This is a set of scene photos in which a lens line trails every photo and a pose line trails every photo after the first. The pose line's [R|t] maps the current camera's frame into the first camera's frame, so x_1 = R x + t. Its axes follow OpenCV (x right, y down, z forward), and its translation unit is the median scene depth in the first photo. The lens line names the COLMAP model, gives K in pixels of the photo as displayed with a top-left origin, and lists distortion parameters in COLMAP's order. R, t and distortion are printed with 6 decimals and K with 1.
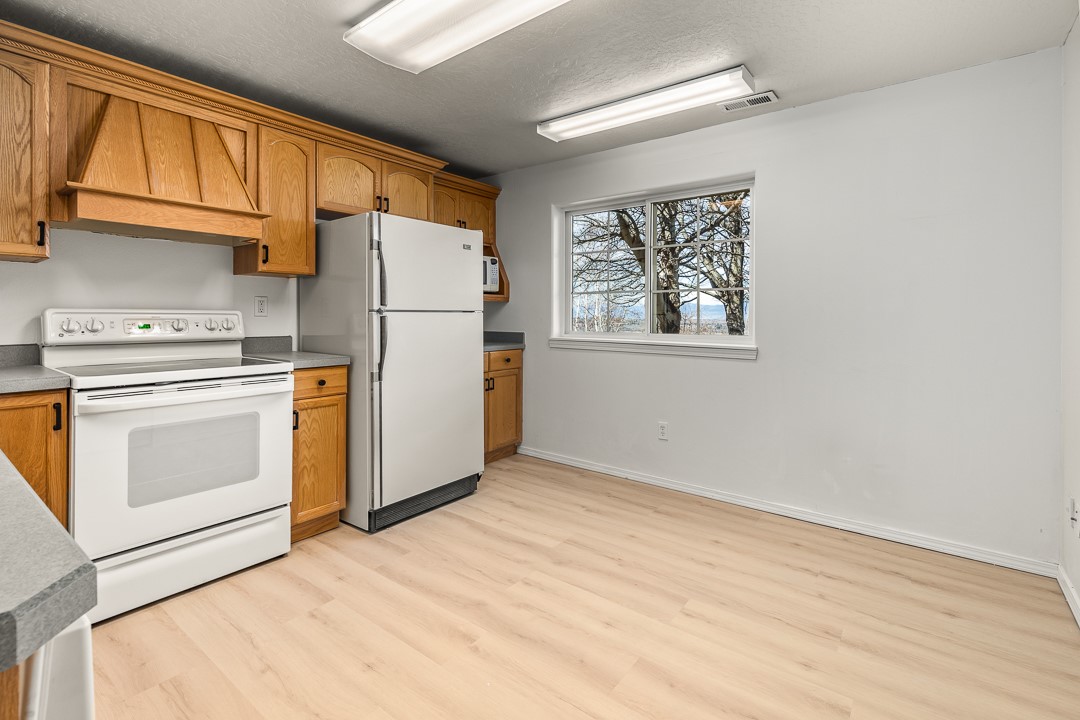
lens RADIAL K [[495.0, 0, 552.9], [0, 495.0, 324.3], [0, 0, 1]] dist [0.008985, 0.000345]
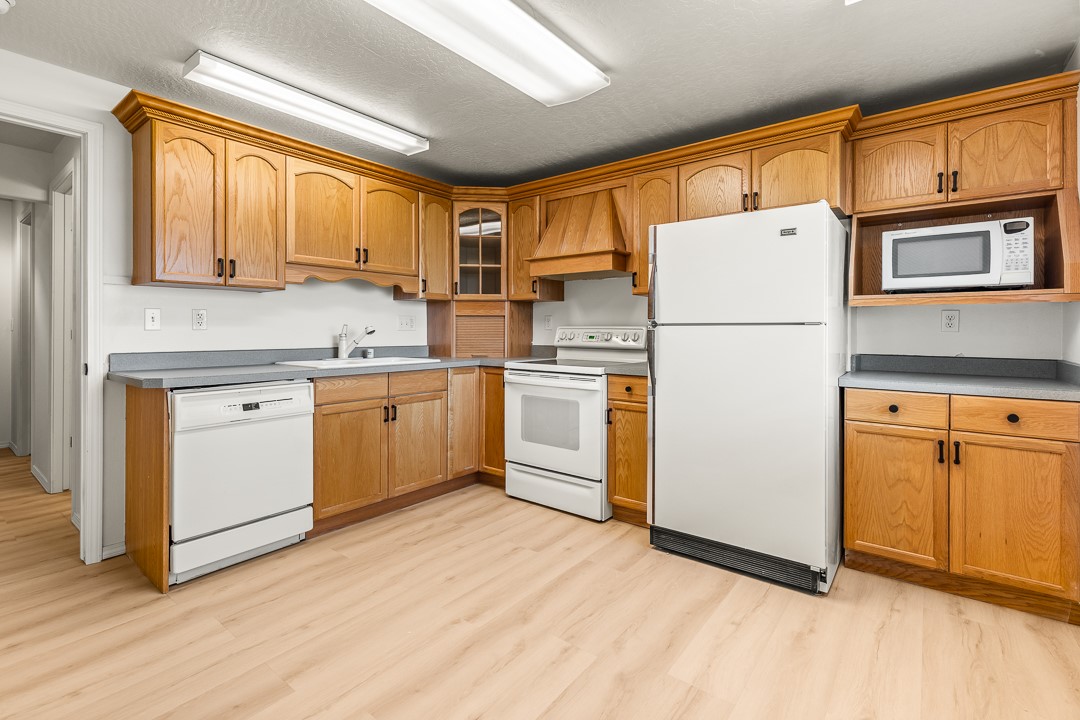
lens RADIAL K [[495.4, 0, 543.2], [0, 495.4, 333.6], [0, 0, 1]] dist [0.001835, -0.000007]
pose [[-0.012412, 0.003686, -0.999916, 0.688928], [-0.022334, 0.999743, 0.003962, -0.008653], [0.999674, 0.022381, -0.012326, 0.852373]]
